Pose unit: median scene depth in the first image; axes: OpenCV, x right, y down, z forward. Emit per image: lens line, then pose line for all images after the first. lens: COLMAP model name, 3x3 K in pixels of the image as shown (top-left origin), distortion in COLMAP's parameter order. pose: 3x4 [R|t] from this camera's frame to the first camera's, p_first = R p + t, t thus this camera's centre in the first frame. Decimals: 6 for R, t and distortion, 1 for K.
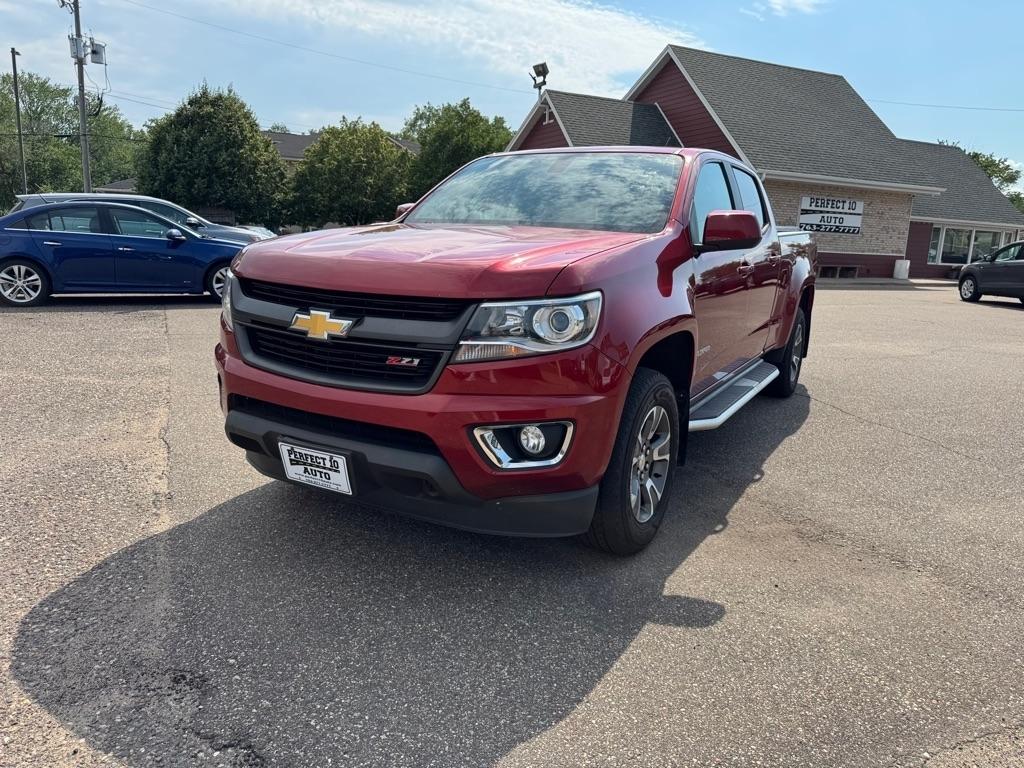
lens RADIAL K [[730.3, 0, 508.8], [0, 730.3, 377.9], [0, 0, 1]] dist [0.055632, -0.080307]
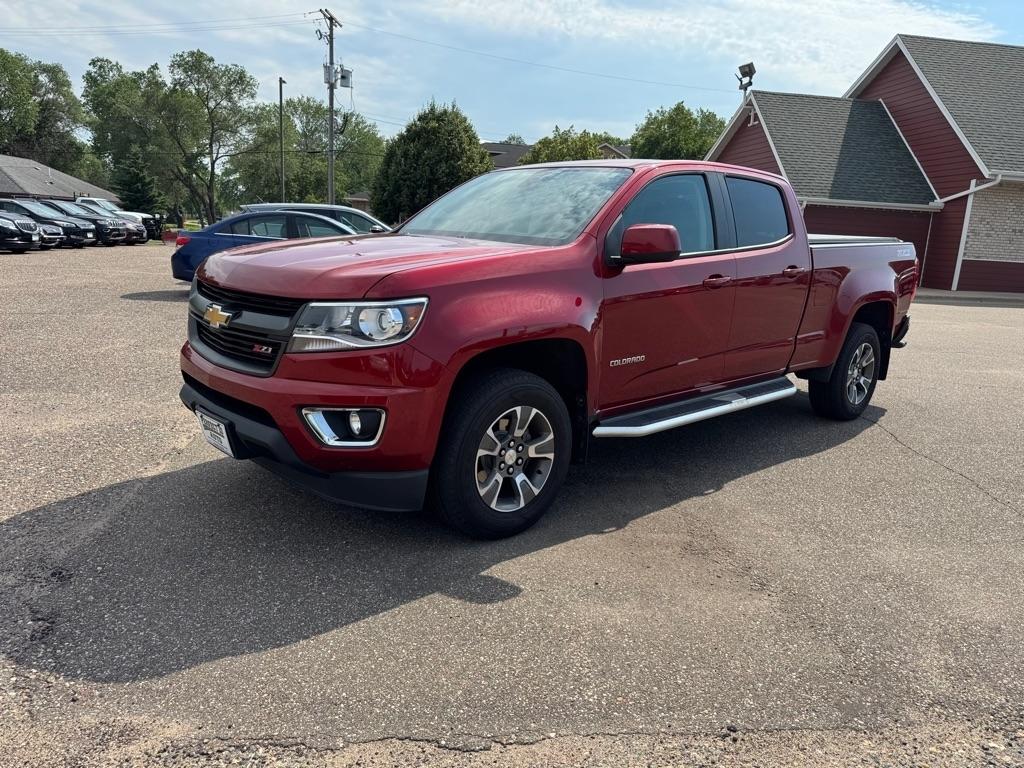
lens RADIAL K [[728.5, 0, 515.2], [0, 728.5, 382.8], [0, 0, 1]] dist [0.045605, -0.063495]
pose [[0.954924, 0.065238, -0.289592, 0.420765], [-0.065158, 0.997826, 0.009930, -0.004436], [0.289610, 0.009387, 0.957099, -0.023424]]
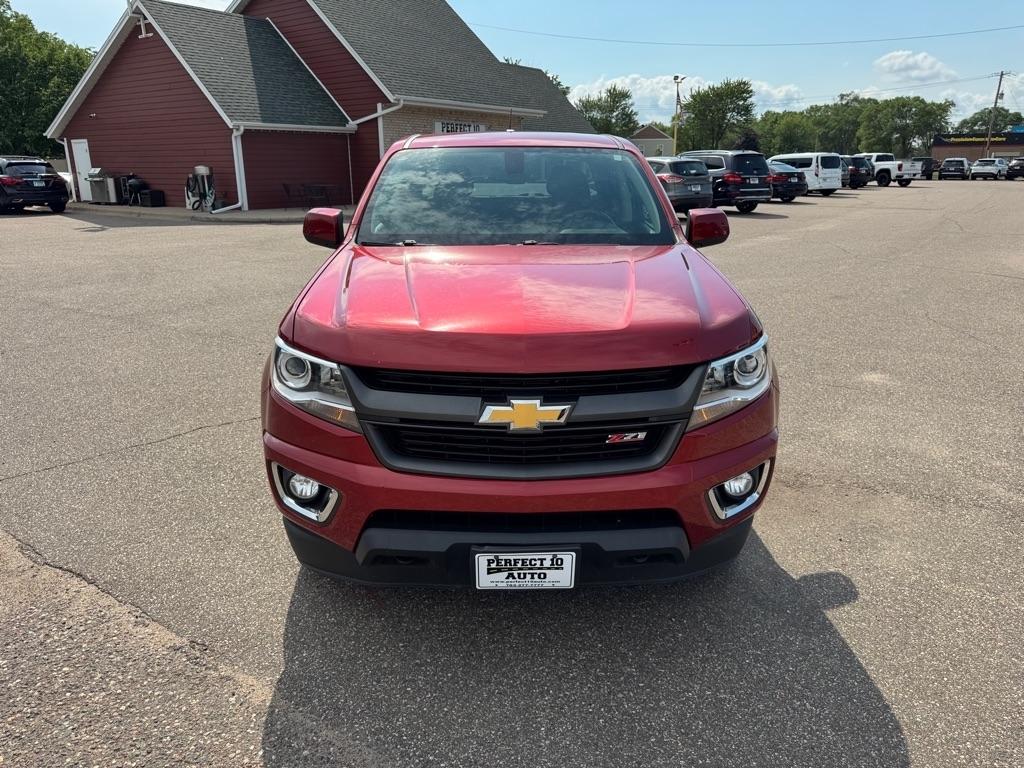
lens RADIAL K [[735.4, 0, 512.7], [0, 735.4, 370.7], [0, 0, 1]] dist [0.040549, -0.042913]
pose [[0.857642, -0.184482, 0.480018, -0.488590], [0.136641, 0.981634, 0.133130, -0.174069], [-0.495762, -0.048588, 0.867098, 0.182418]]
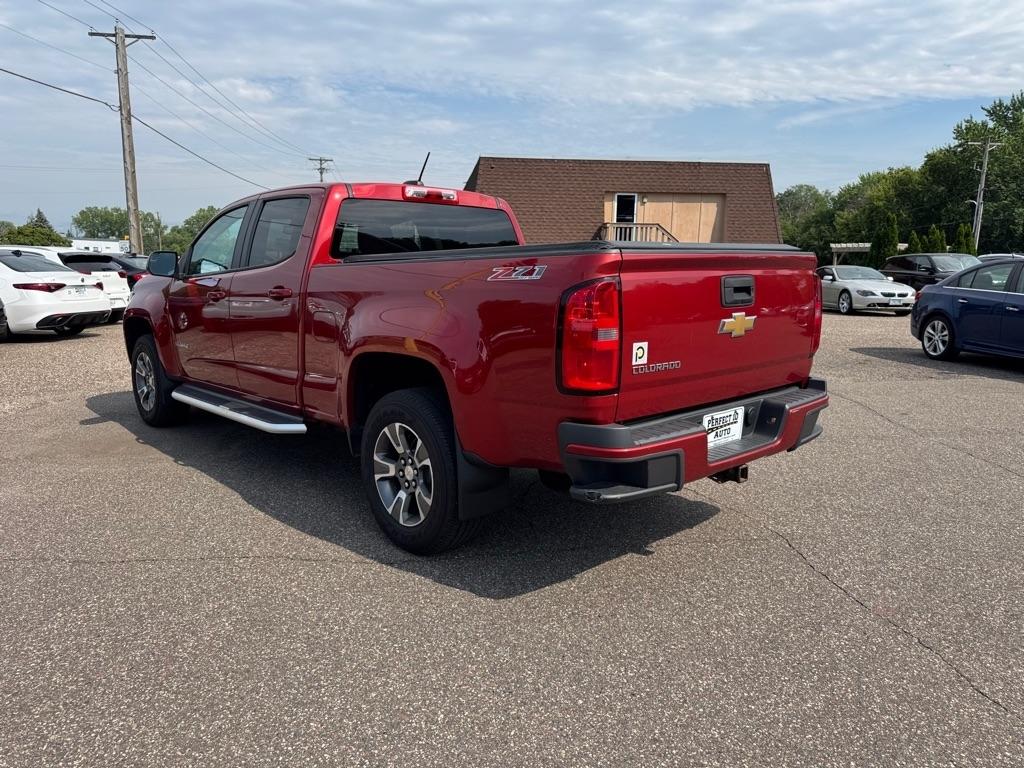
lens RADIAL K [[730.3, 0, 508.8], [0, 730.3, 377.9], [0, 0, 1]] dist [0.055632, -0.080307]
pose [[-0.302641, 0.104003, -0.947413, 1.511696], [-0.200501, 0.964838, 0.169964, -0.363878], [0.931777, 0.241396, -0.271146, 2.074574]]
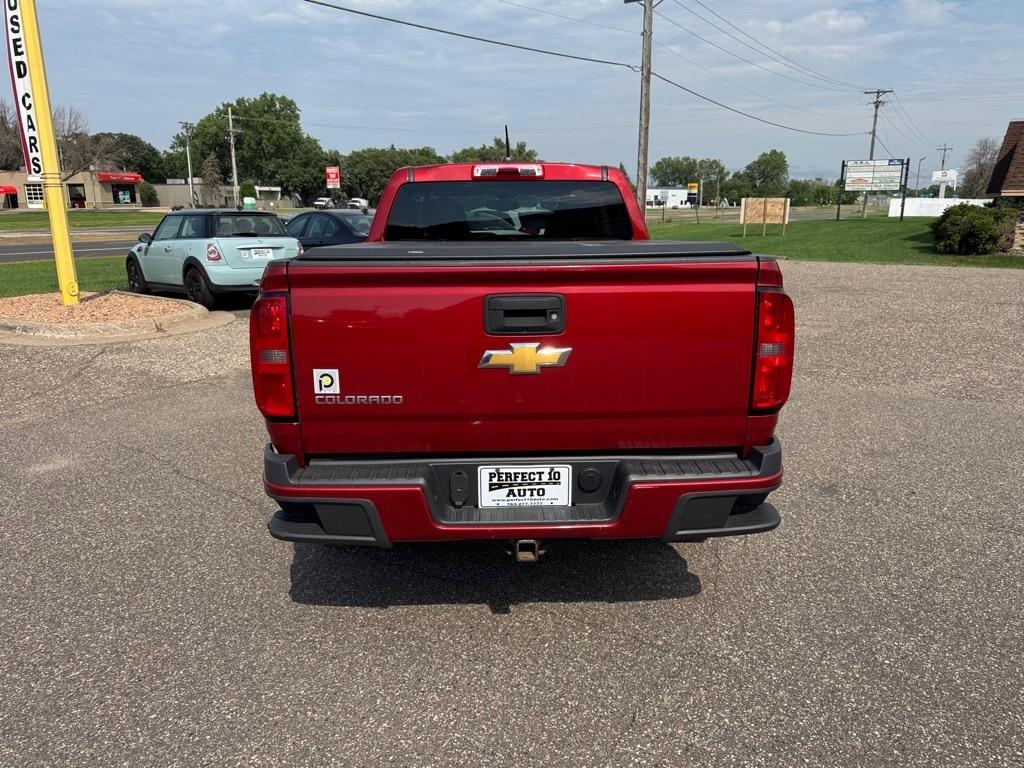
lens RADIAL K [[735.4, 0, 512.7], [0, 735.4, 370.7], [0, 0, 1]] dist [0.040549, -0.042913]
pose [[-0.849906, 0.075308, -0.521525, 0.966217], [-0.133095, 0.926962, 0.350752, -0.547935], [0.509849, 0.367519, -0.777807, 2.579291]]
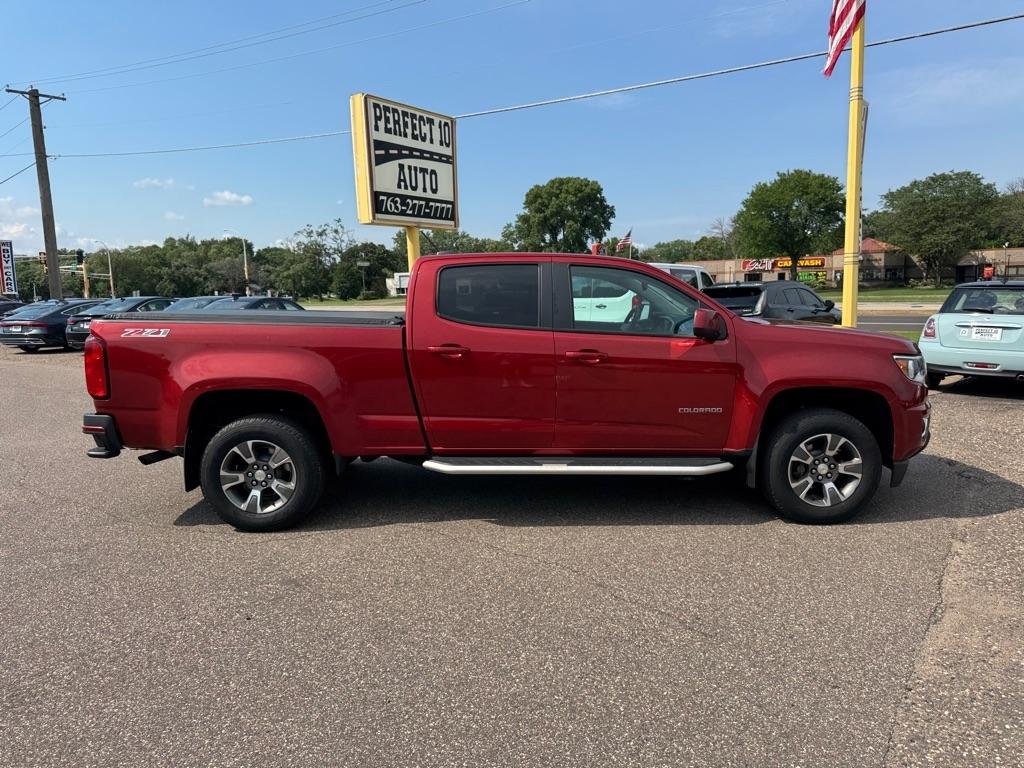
lens RADIAL K [[723.7, 0, 516.8], [0, 723.7, 390.7], [0, 0, 1]] dist [0.072746, -0.103367]
pose [[-0.517489, -0.154878, 0.841557, -1.101699], [0.157867, 0.949321, 0.271785, -0.557892], [-0.841002, 0.273500, -0.466813, 2.152721]]
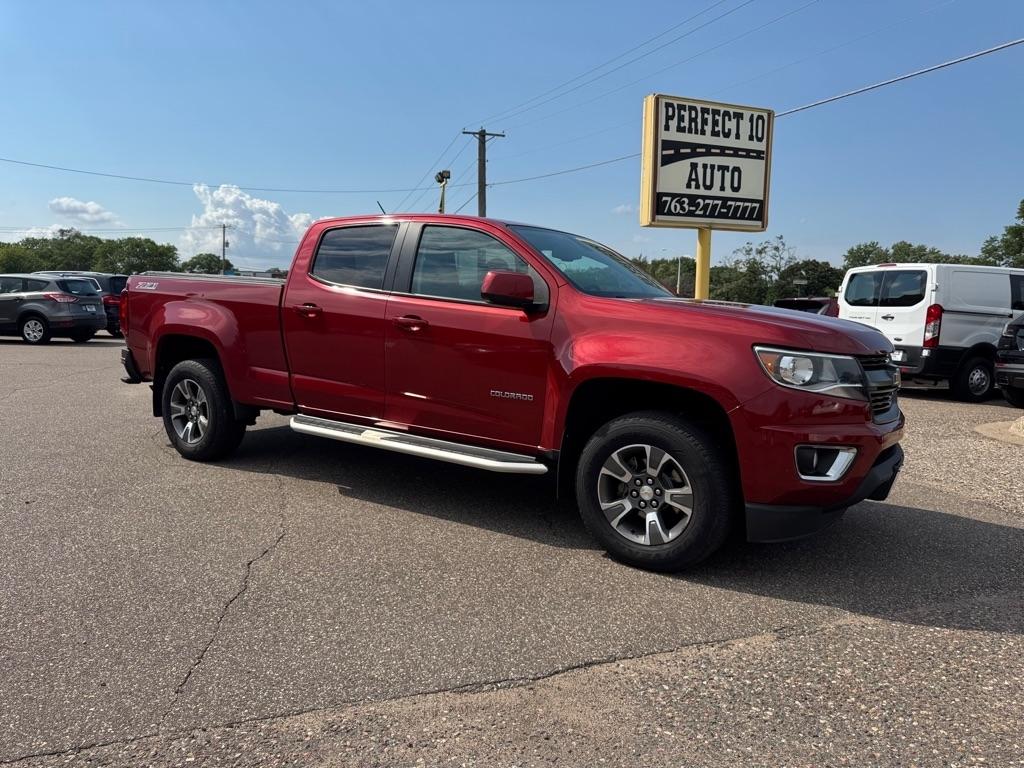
lens RADIAL K [[730.3, 0, 508.8], [0, 730.3, 377.9], [0, 0, 1]] dist [0.055632, -0.080307]
pose [[0.067582, -0.139626, 0.987895, -1.247434], [0.170708, 0.977176, 0.126433, -0.275276], [-0.983001, 0.160097, 0.089875, 1.163223]]
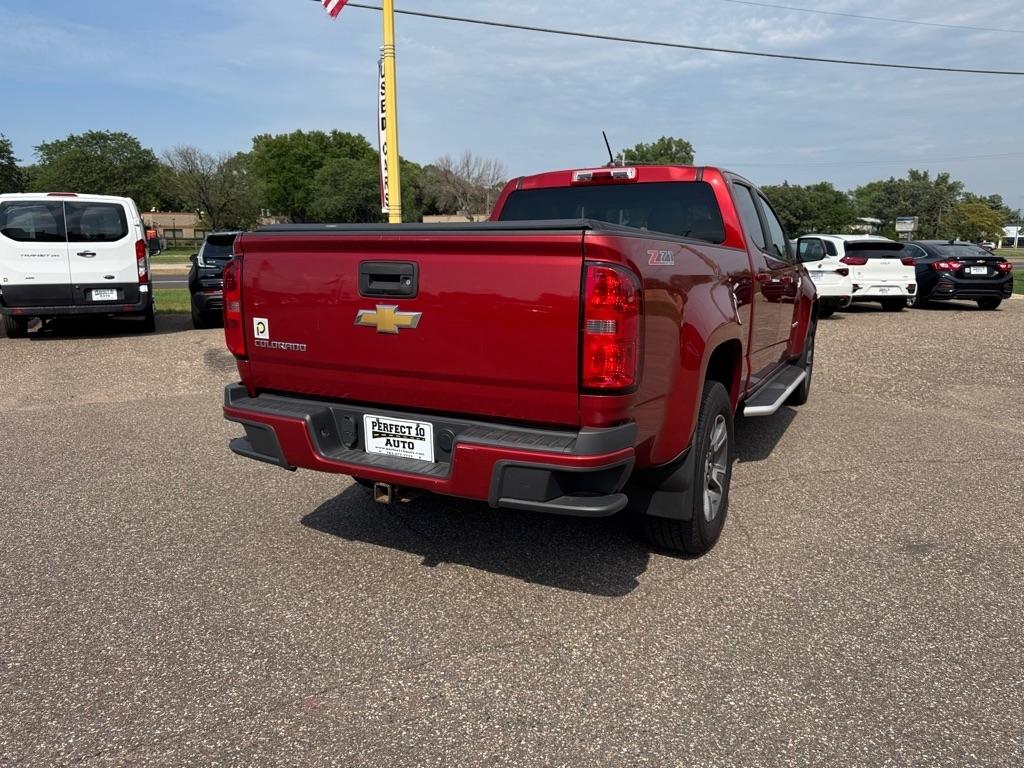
lens RADIAL K [[730.3, 0, 508.8], [0, 730.3, 377.9], [0, 0, 1]] dist [0.055632, -0.080307]
pose [[-0.998008, -0.040462, -0.048404, 0.530653], [-0.055274, 0.930646, 0.361723, -0.546633], [0.030411, 0.363678, -0.931028, 2.776509]]
